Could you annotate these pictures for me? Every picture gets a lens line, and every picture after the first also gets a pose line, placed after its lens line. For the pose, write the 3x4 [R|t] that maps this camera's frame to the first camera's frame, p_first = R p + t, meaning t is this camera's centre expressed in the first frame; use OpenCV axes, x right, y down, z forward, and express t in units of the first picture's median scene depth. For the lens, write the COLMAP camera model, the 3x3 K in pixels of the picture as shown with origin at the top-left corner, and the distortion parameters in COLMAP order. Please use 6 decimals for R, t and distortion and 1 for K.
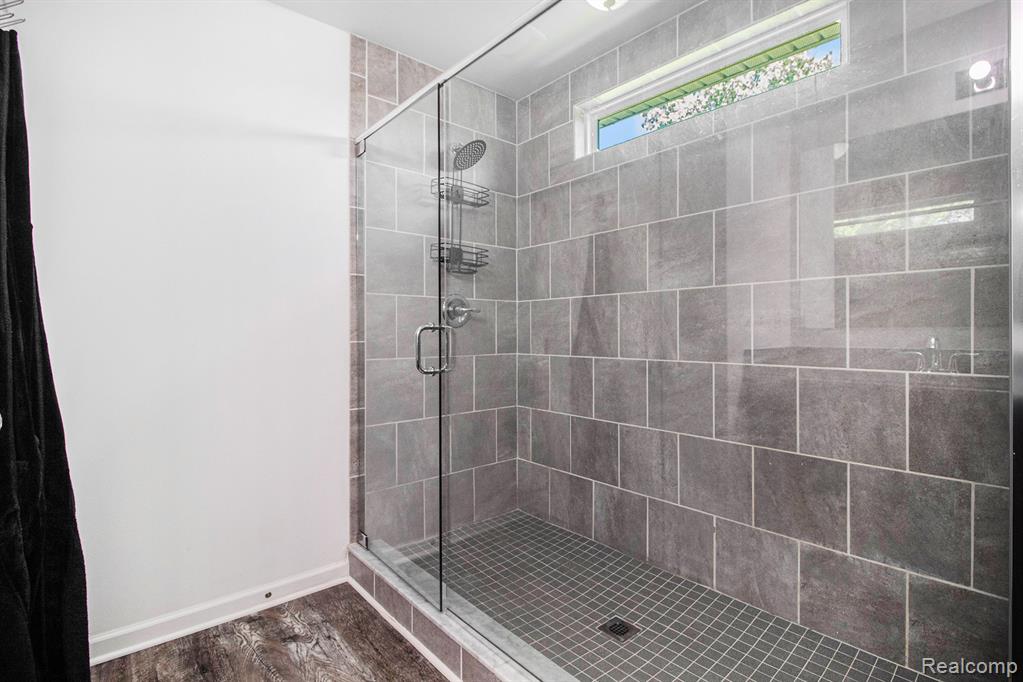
lens RADIAL K [[483.6, 0, 516.3], [0, 483.6, 330.0], [0, 0, 1]] dist [0.015972, -0.020157]
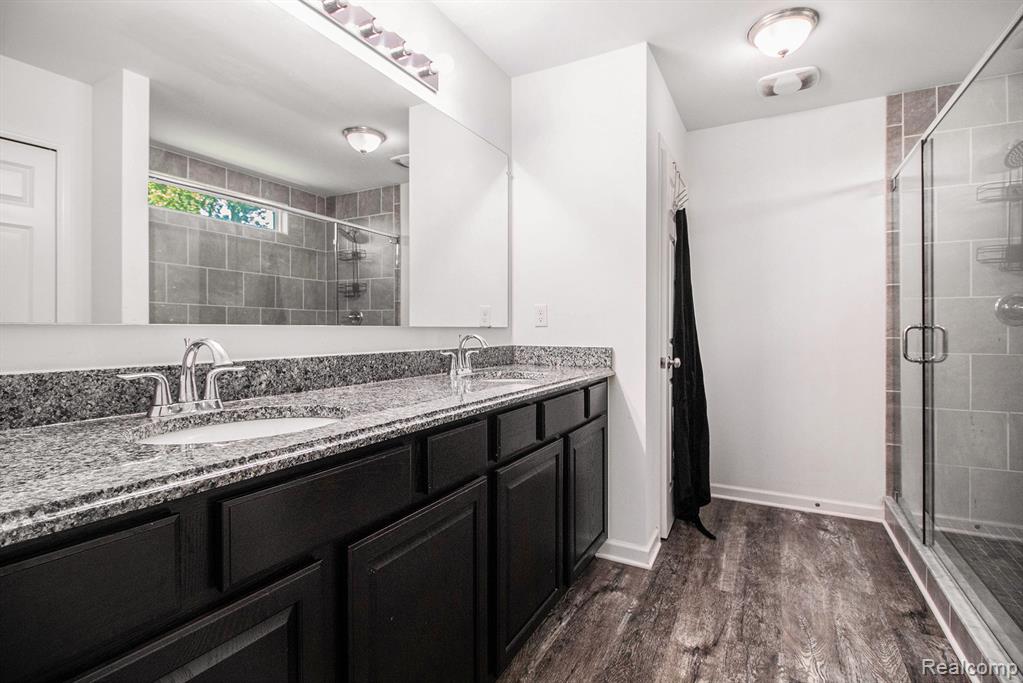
lens RADIAL K [[483.6, 0, 516.3], [0, 483.6, 330.5], [0, 0, 1]] dist [0.015972, -0.020157]
pose [[0.363041, 0.004047, -0.931764, 0.493047], [0.002575, 0.999982, 0.005347, -0.004121], [0.931770, -0.004340, 0.363024, -0.372237]]
